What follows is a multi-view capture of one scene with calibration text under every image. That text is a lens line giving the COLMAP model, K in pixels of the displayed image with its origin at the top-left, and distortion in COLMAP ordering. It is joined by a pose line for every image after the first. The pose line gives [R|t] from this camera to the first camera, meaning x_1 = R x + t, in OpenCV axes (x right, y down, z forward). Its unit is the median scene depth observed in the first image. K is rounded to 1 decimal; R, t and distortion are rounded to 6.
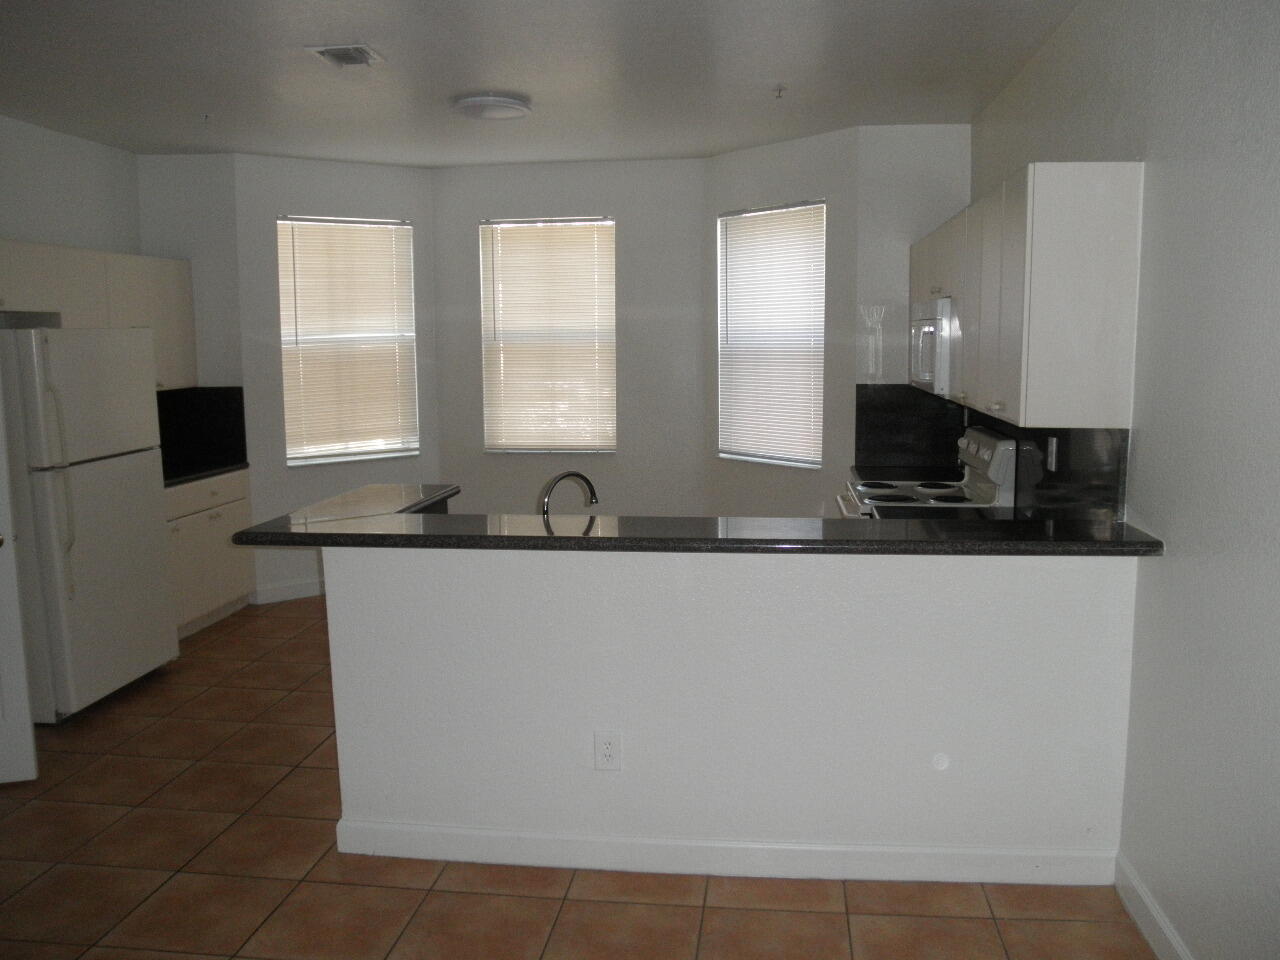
lens RADIAL K [[1049.2, 0, 640.0], [0, 1049.2, 480.0], [0, 0, 1]] dist [-0.125342, 0.107551]
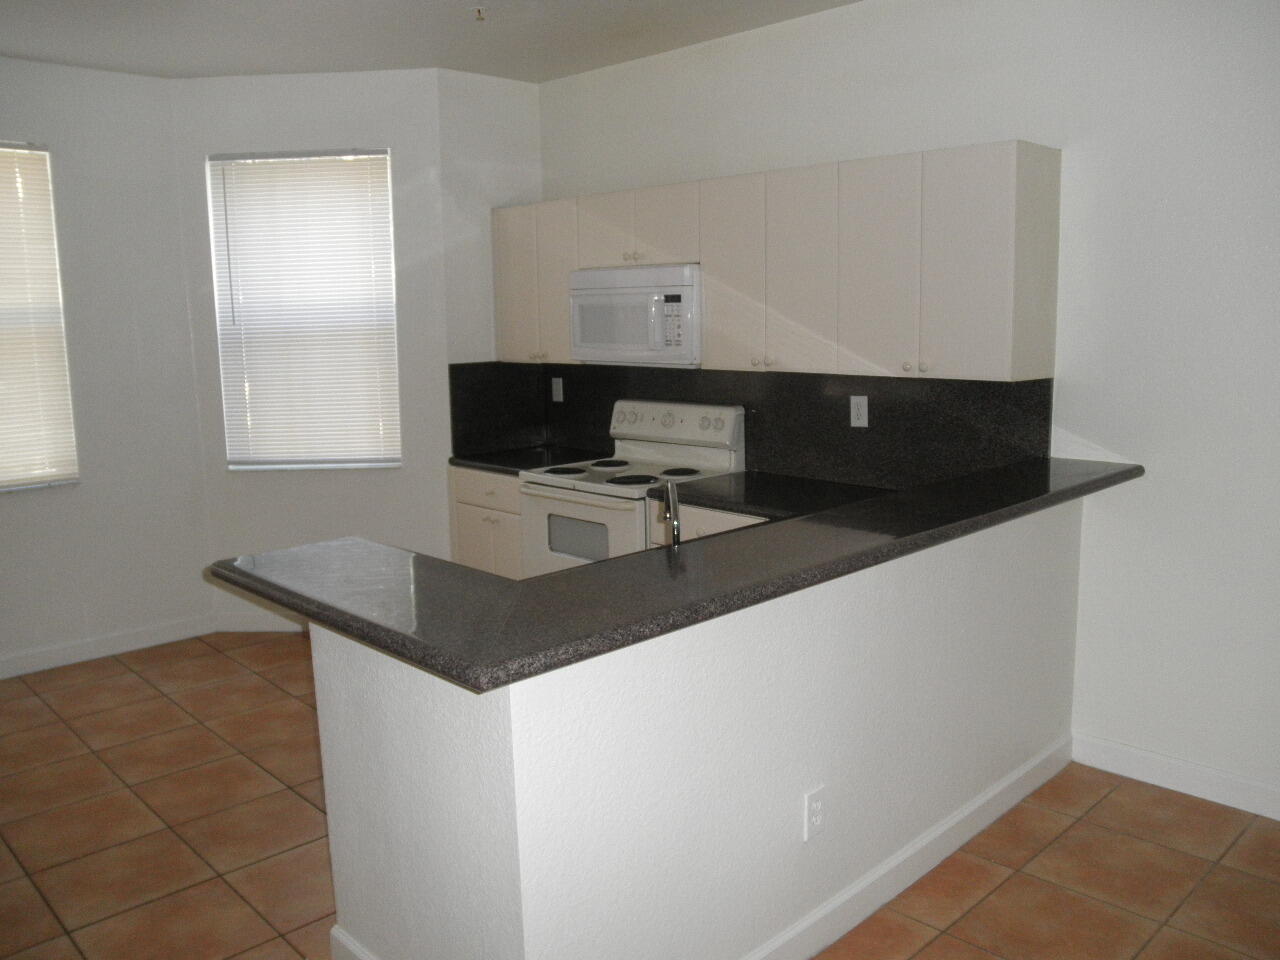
lens RADIAL K [[1049.2, 0, 640.0], [0, 1049.2, 480.0], [0, 0, 1]] dist [-0.125342, 0.107551]
pose [[0.620146, -0.125023, 0.774460, -0.359780], [0.116523, 0.990948, 0.066666, -0.032647], [-0.775784, 0.048900, 0.629101, 0.301763]]
